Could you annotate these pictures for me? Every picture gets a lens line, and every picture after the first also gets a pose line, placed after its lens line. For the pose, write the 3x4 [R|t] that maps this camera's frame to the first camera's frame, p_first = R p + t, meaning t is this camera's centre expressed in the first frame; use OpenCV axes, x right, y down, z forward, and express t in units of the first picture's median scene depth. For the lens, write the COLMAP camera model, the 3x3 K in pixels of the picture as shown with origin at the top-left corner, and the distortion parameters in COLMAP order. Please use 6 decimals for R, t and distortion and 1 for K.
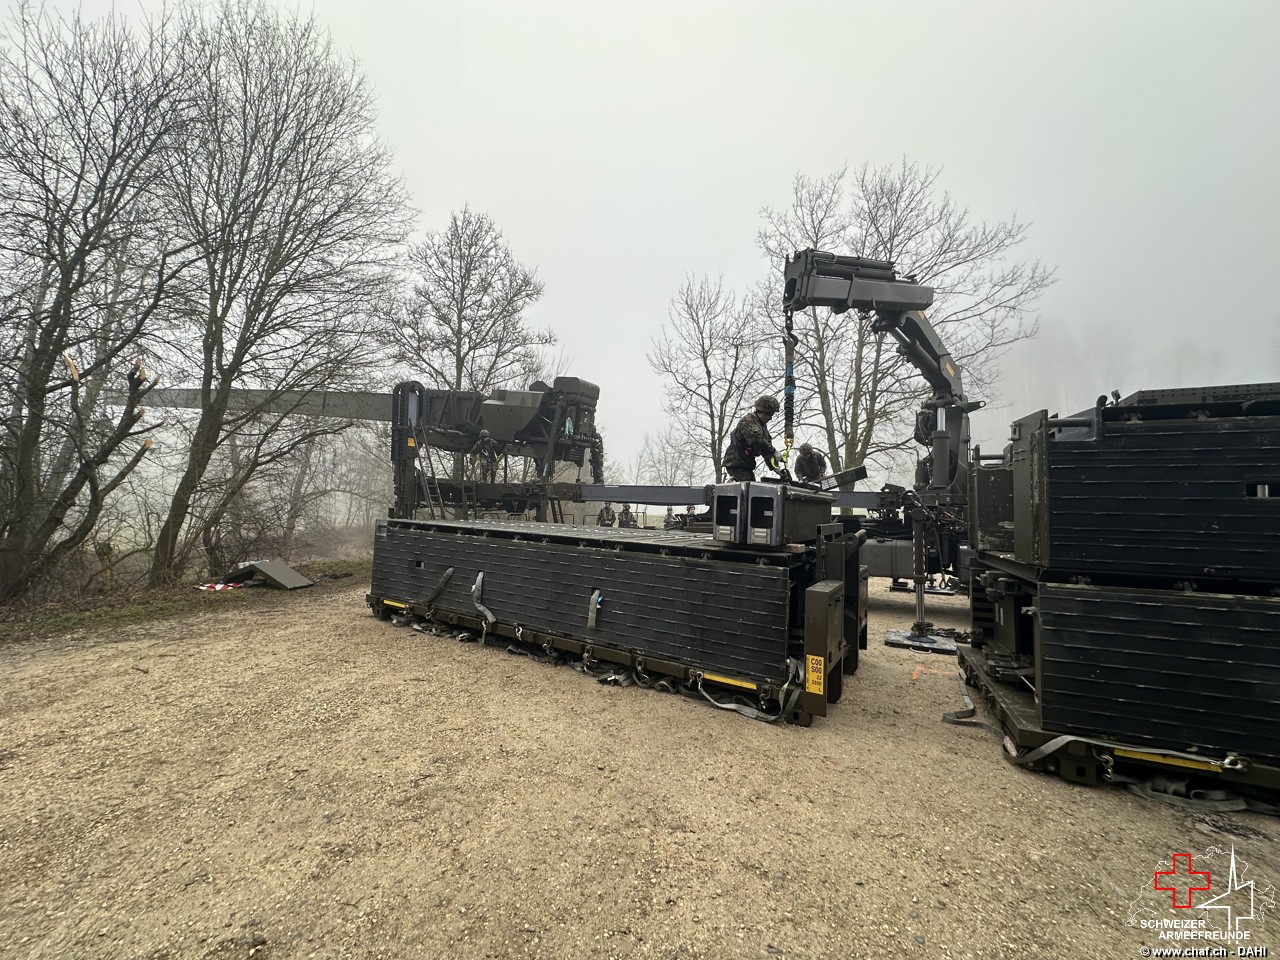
lens RADIAL K [[506.9, 0, 639.6], [0, 506.9, 479.7], [0, 0, 1]] dist [-0.001707, 0.000298]
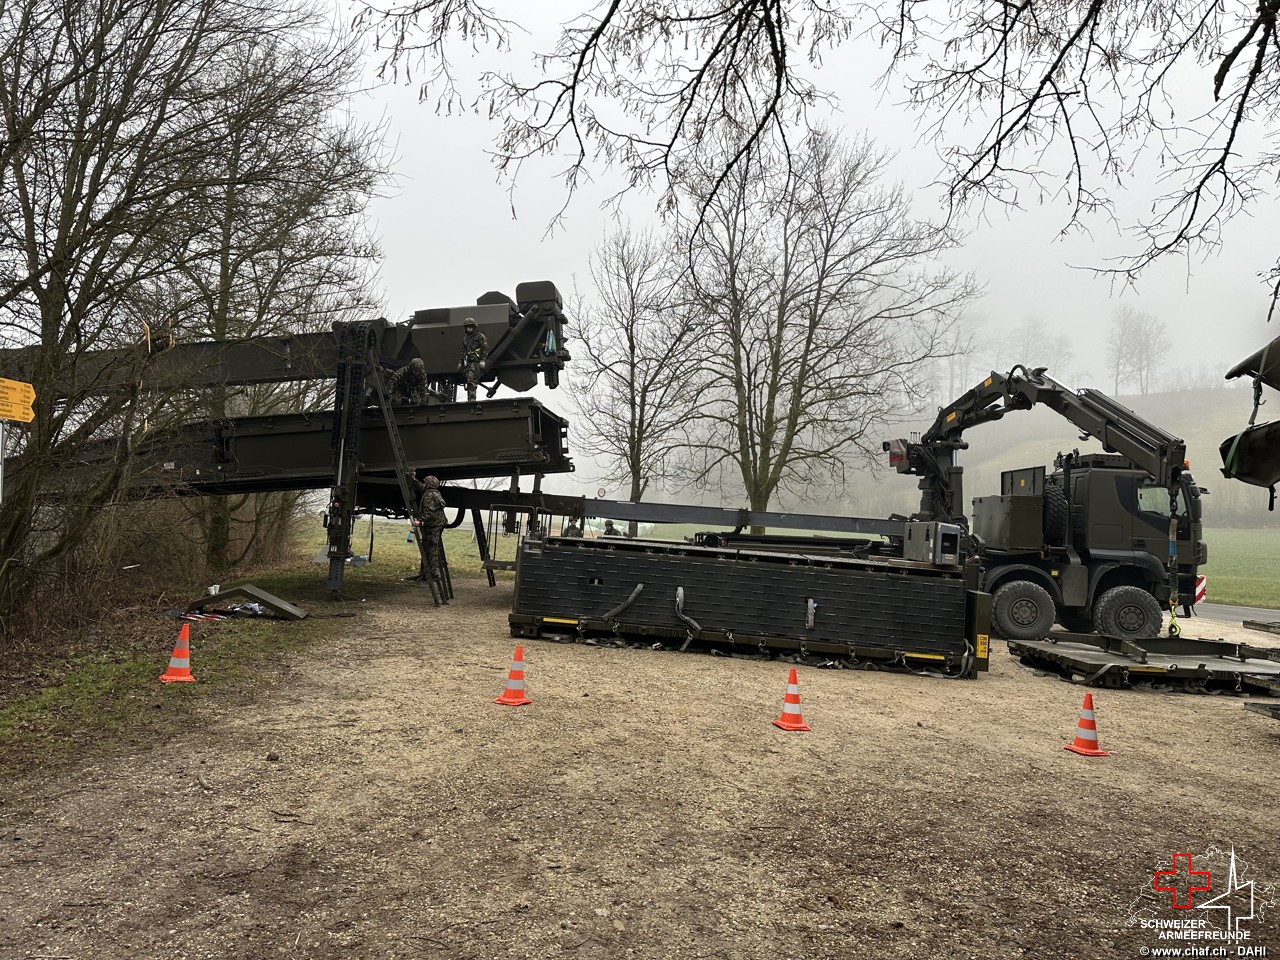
lens RADIAL K [[873.2, 0, 640.0], [0, 873.2, 480.0], [0, 0, 1]] dist [0.093287, -0.144242]
pose [[0.910756, 0.050121, 0.409893, -1.063007], [-0.059402, 0.998185, 0.009931, -0.059713], [-0.408651, -0.033394, 0.912080, -0.636516]]
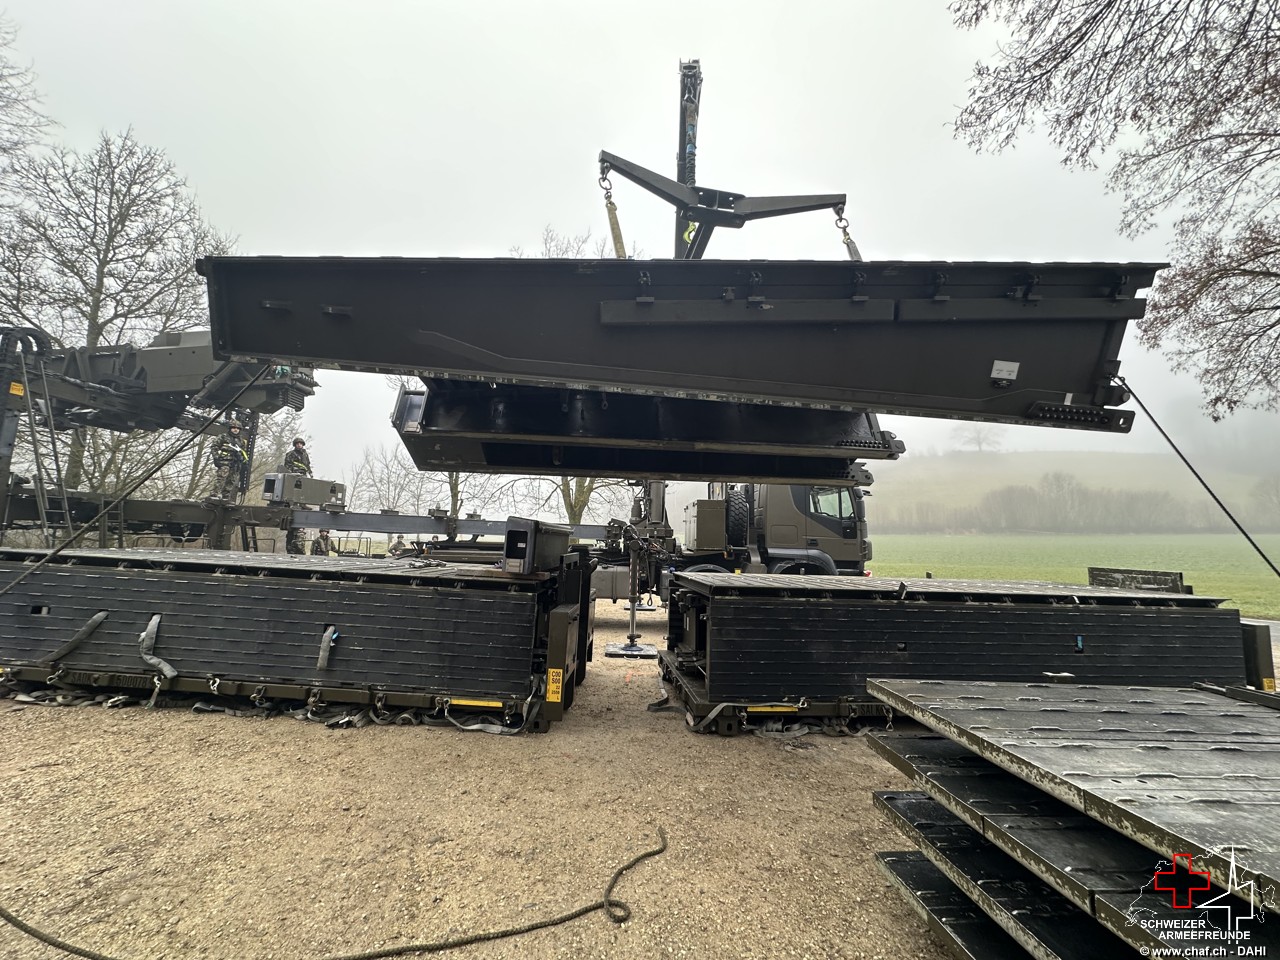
lens RADIAL K [[506.9, 0, 639.6], [0, 506.9, 479.7], [0, 0, 1]] dist [-0.001707, 0.000298]
pose [[0.866807, 0.068593, 0.493904, -0.053976], [-0.043554, 0.997123, -0.062041, -0.013179], [-0.496738, 0.032266, 0.867301, -0.071251]]
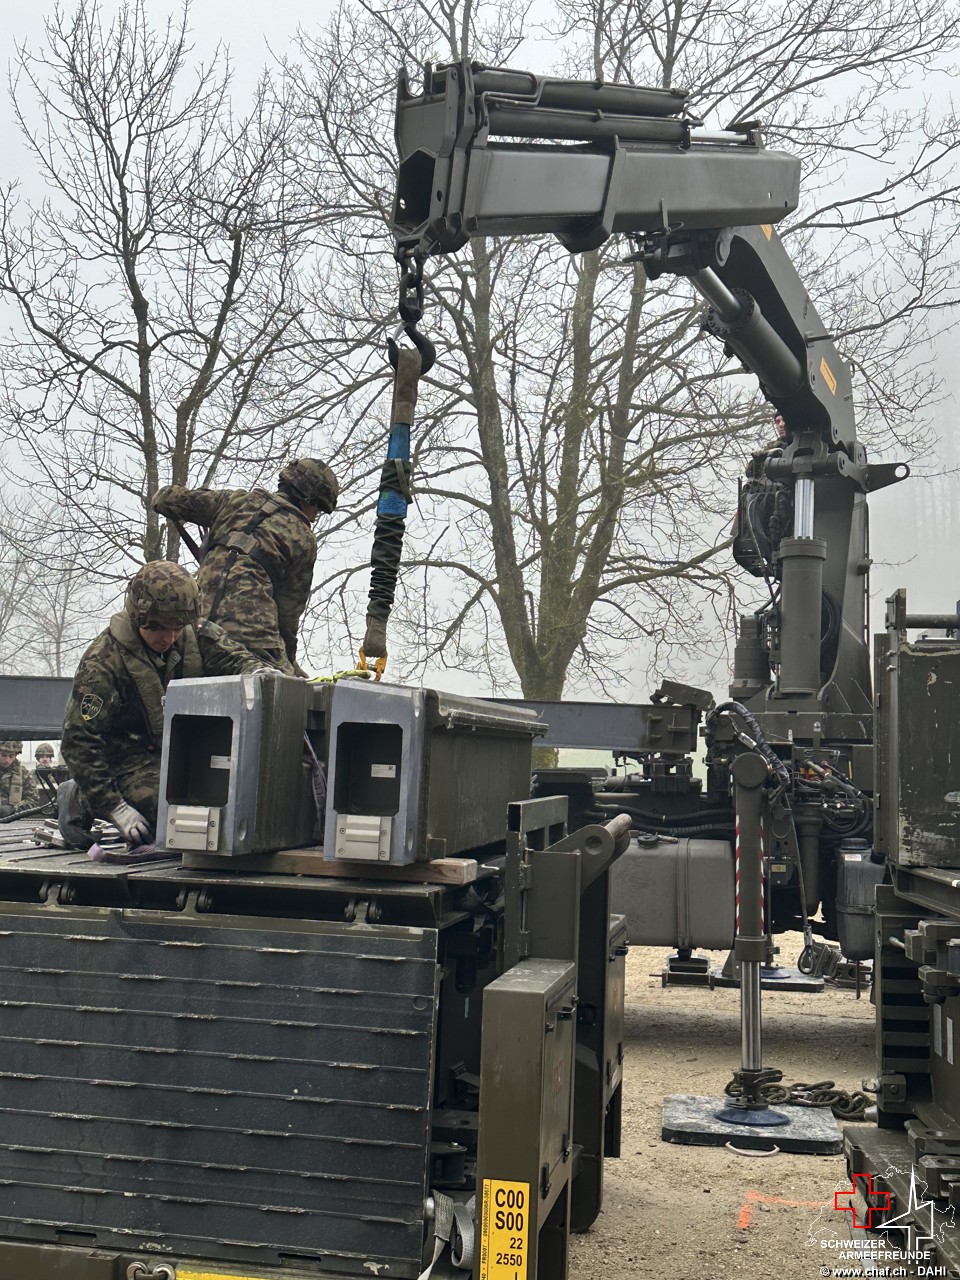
lens RADIAL K [[1633.4, 0, 480.0], [0, 1633.4, 640.0], [0, 0, 1]] dist [0.209766, -0.454042]
pose [[0.936405, 0.025374, 0.350002, -0.048422], [-0.023337, 0.999677, -0.010036, -0.008127], [-0.350144, 0.001230, 0.936695, -0.040950]]
